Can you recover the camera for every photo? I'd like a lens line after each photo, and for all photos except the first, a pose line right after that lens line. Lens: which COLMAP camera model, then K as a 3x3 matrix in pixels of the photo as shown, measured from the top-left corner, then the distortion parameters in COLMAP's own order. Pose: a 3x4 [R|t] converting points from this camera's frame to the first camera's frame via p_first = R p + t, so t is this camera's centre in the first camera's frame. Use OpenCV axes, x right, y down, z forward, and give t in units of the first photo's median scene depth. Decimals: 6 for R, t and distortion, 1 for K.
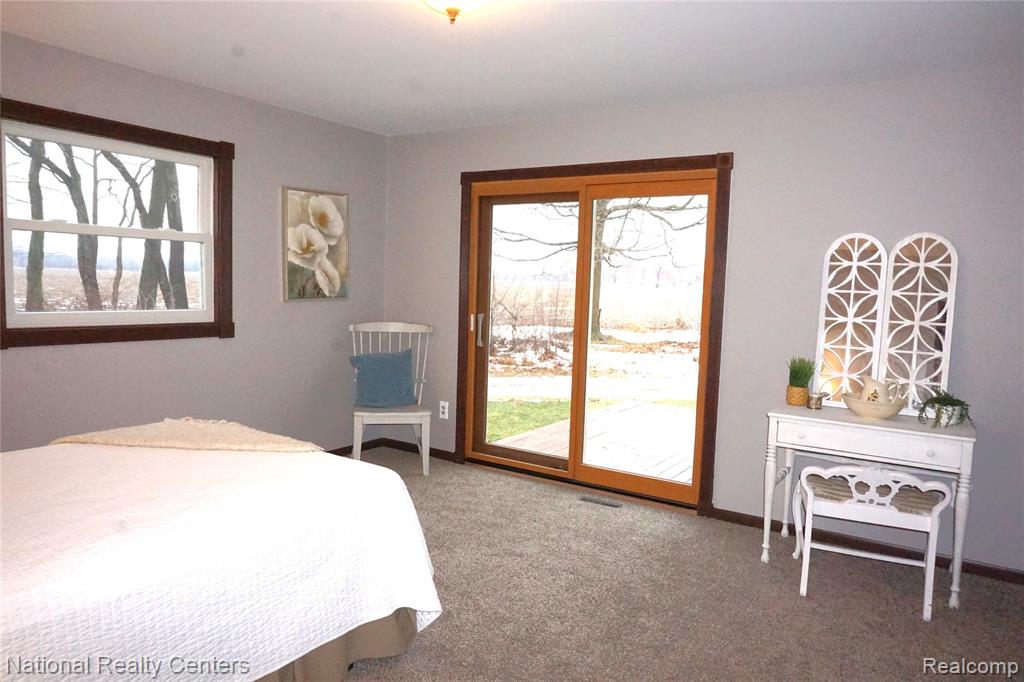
lens RADIAL K [[683.4, 0, 512.0], [0, 683.4, 341.0], [0, 0, 1]] dist [-0.047456, 0.031787]
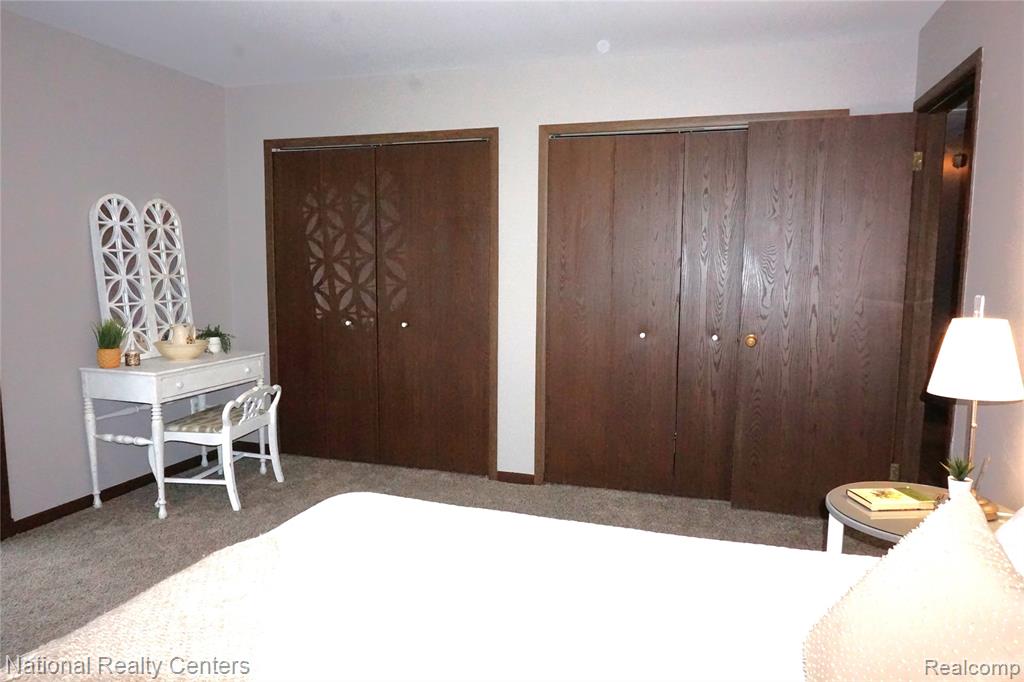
lens RADIAL K [[683.4, 0, 512.0], [0, 683.4, 341.0], [0, 0, 1]] dist [-0.047456, 0.031787]
pose [[-0.285420, -0.146046, 0.947210, -0.525115], [0.065871, 0.982995, 0.171413, -0.057072], [-0.956136, 0.111318, -0.270946, 0.553730]]
